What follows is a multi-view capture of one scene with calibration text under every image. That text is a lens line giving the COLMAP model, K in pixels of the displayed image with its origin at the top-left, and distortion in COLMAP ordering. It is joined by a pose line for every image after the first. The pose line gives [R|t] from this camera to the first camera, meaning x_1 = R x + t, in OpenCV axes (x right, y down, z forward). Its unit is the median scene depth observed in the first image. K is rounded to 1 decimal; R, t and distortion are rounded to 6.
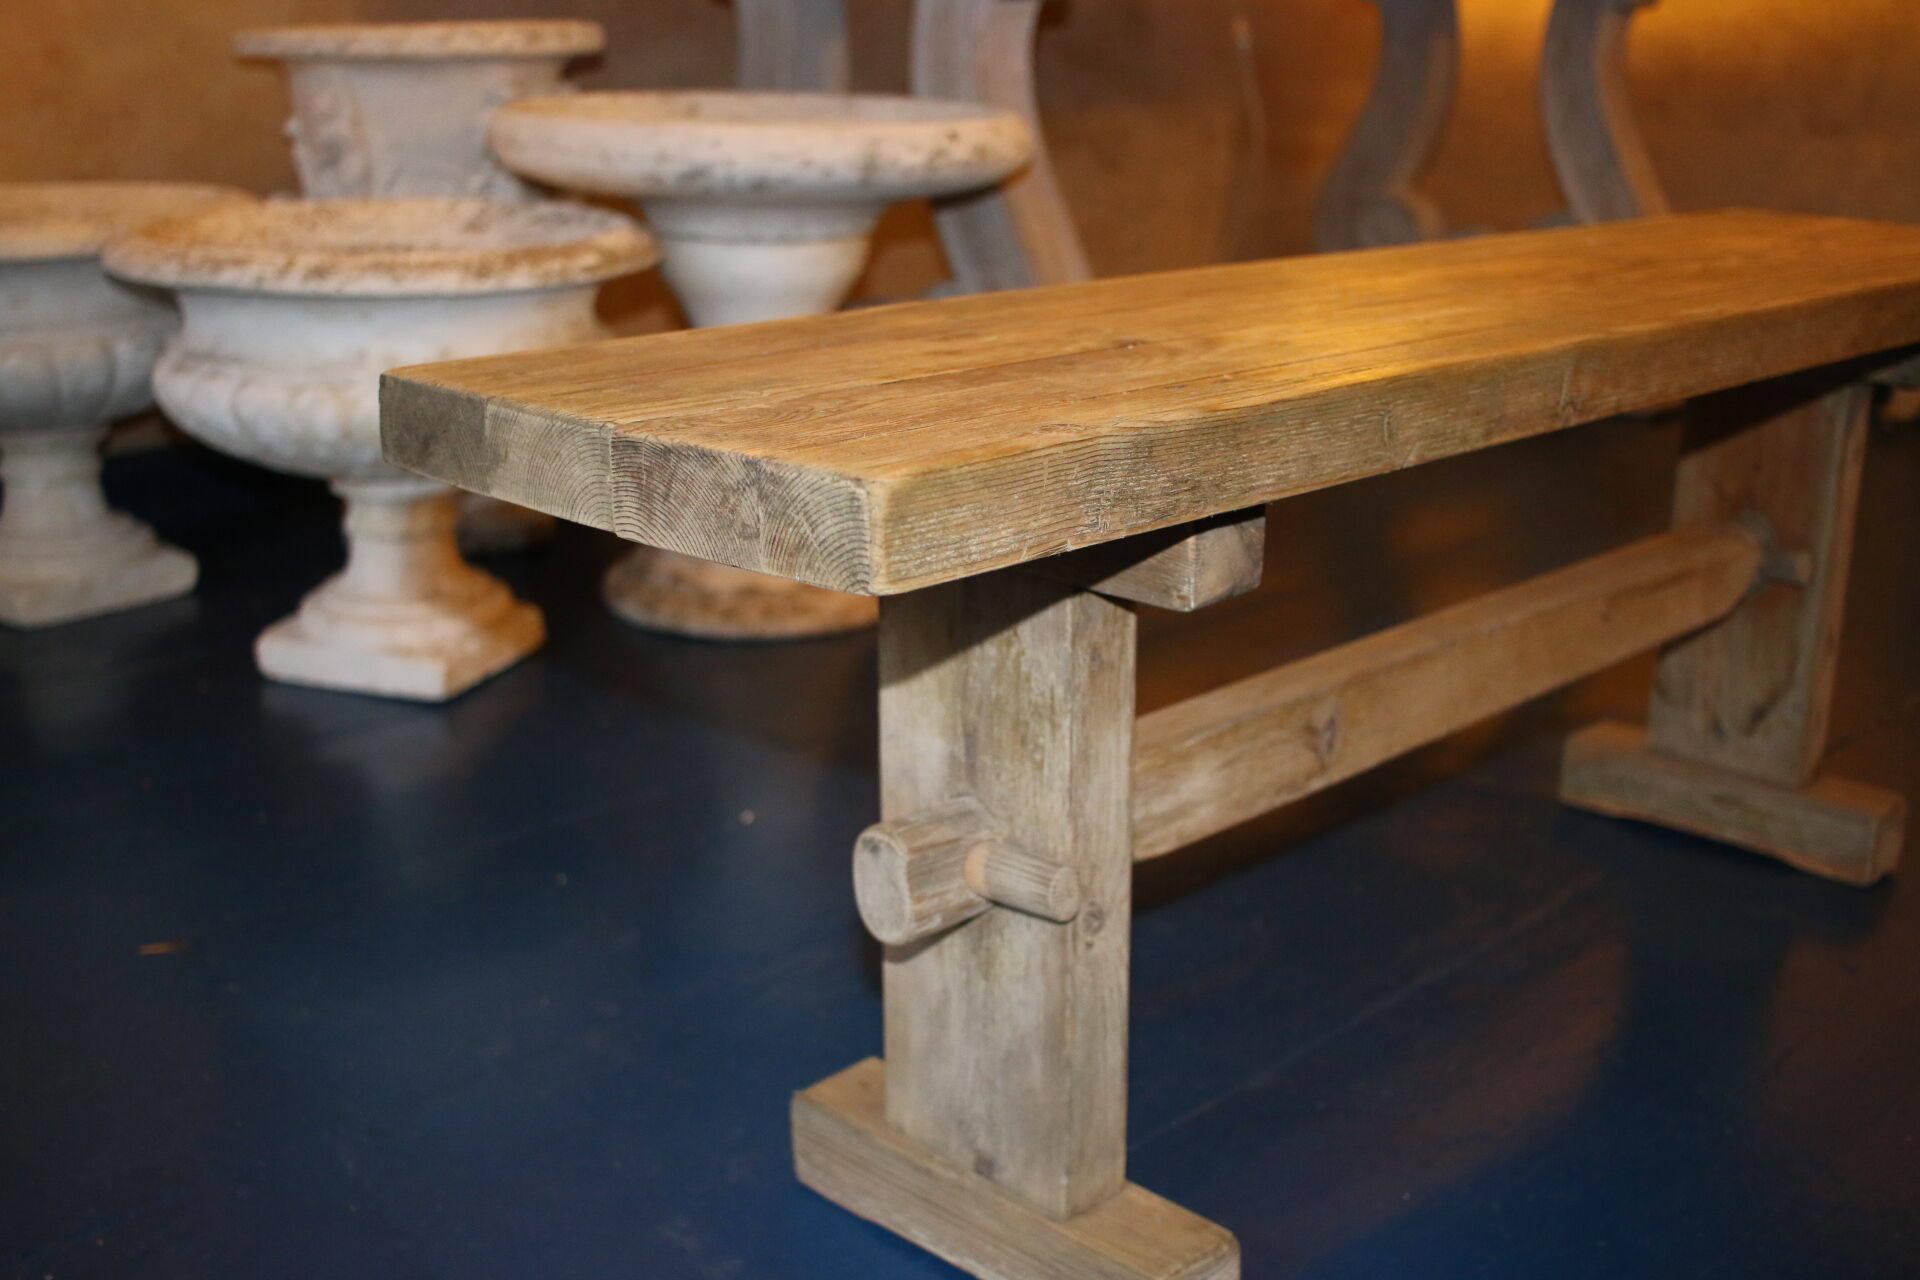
lens RADIAL K [[2152.5, 0, 960.0], [0, 2152.5, 640.0], [0, 0, 1]] dist [-0.126204, 0.132284]
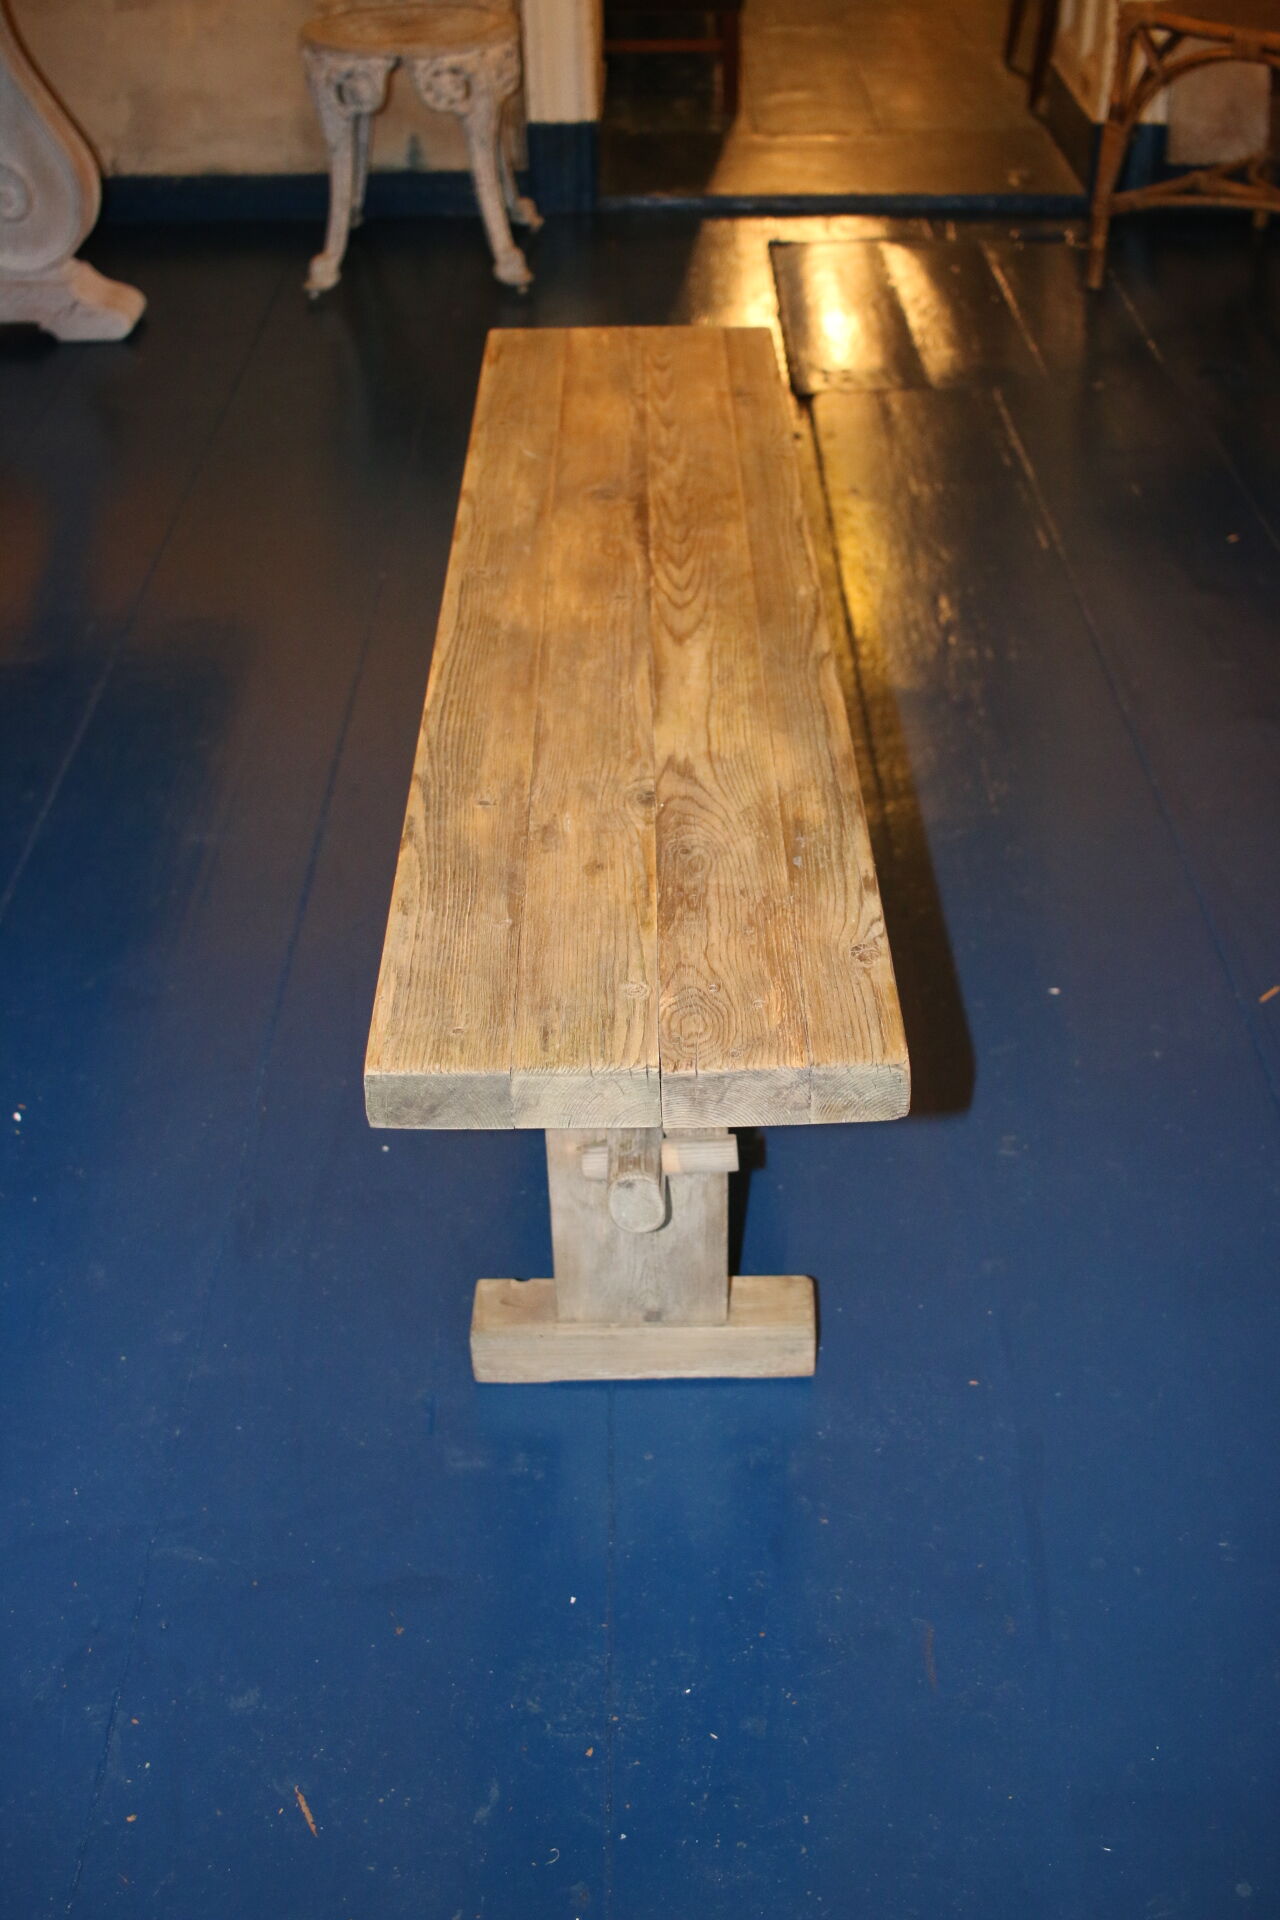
lens RADIAL K [[2152.5, 0, 660.2], [0, 2152.5, 953.6], [0, 0, 1]] dist [-0.126204, 0.132284]
pose [[0.708132, -0.419774, 0.567749, -0.805581], [0.224067, 0.896122, 0.383092, -0.615414], [-0.669584, -0.144066, 0.728630, -0.083115]]
